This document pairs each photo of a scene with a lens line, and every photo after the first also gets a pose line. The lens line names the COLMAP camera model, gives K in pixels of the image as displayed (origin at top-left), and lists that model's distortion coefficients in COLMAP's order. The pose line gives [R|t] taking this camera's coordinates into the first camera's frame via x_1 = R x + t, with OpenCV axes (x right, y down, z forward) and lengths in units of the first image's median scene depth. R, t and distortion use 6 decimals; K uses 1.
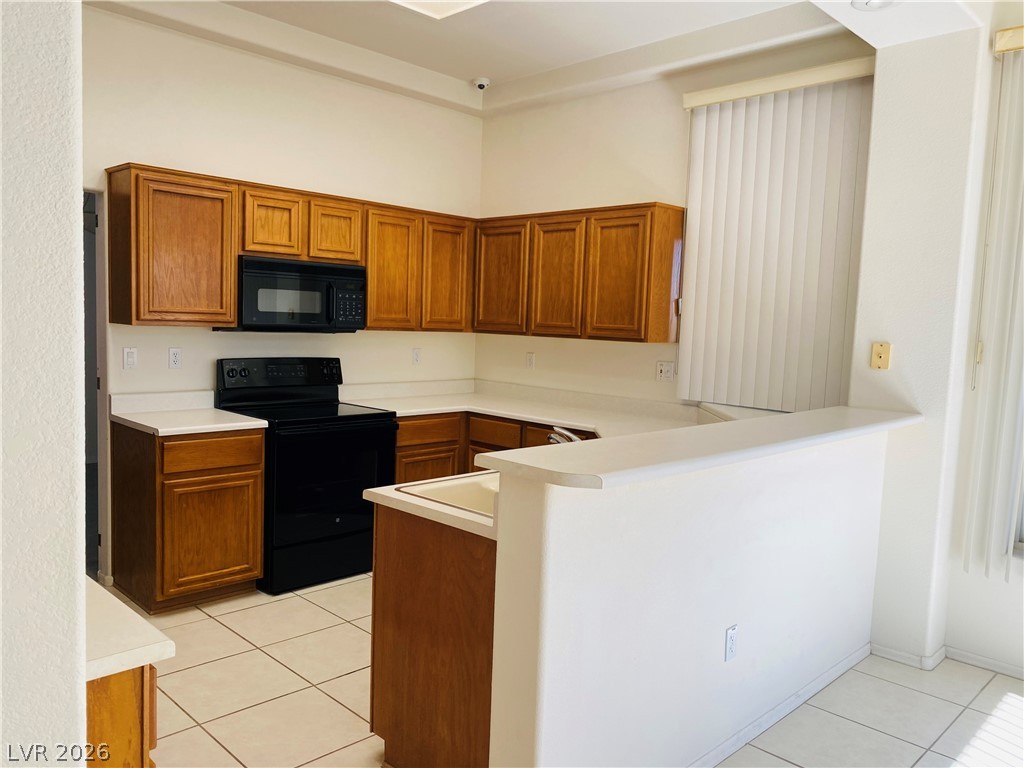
lens RADIAL K [[780.2, 0, 512.0], [0, 780.2, 384.0], [0, 0, 1]] dist [0.006668, 0.005767]
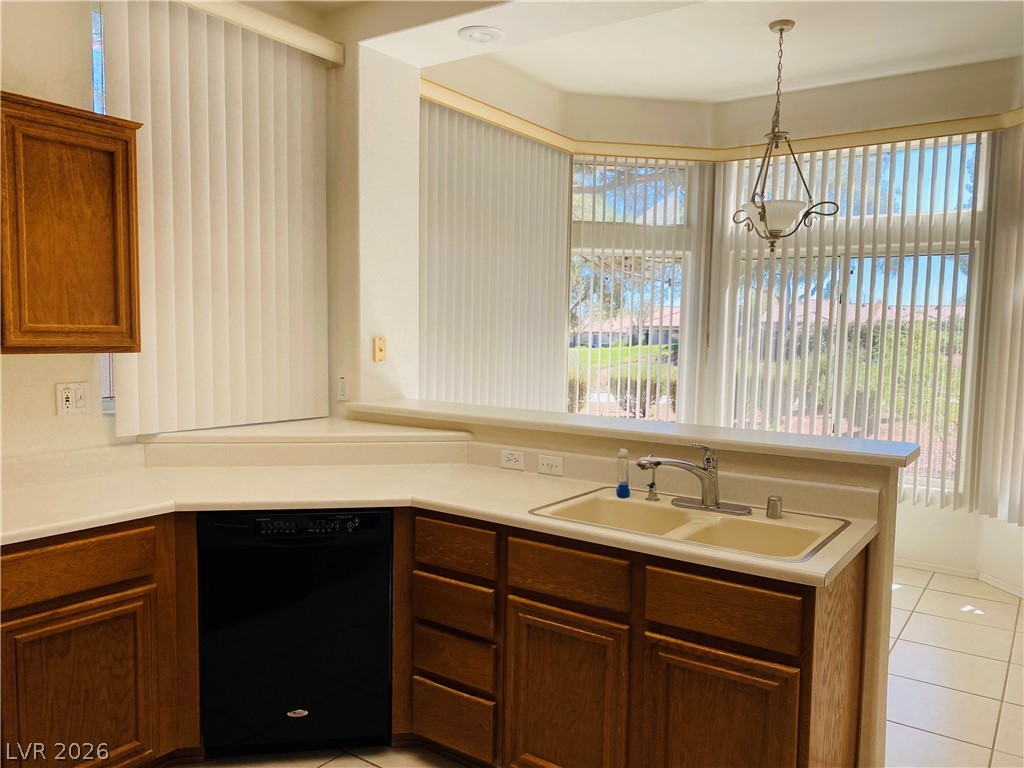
lens RADIAL K [[780.2, 0, 512.0], [0, 780.2, 384.0], [0, 0, 1]] dist [0.006668, 0.005767]
pose [[-0.170942, -0.100902, 0.980101, -0.480516], [0.066198, 0.991318, 0.113602, -0.079708], [-0.983055, 0.084300, -0.162778, 0.815536]]
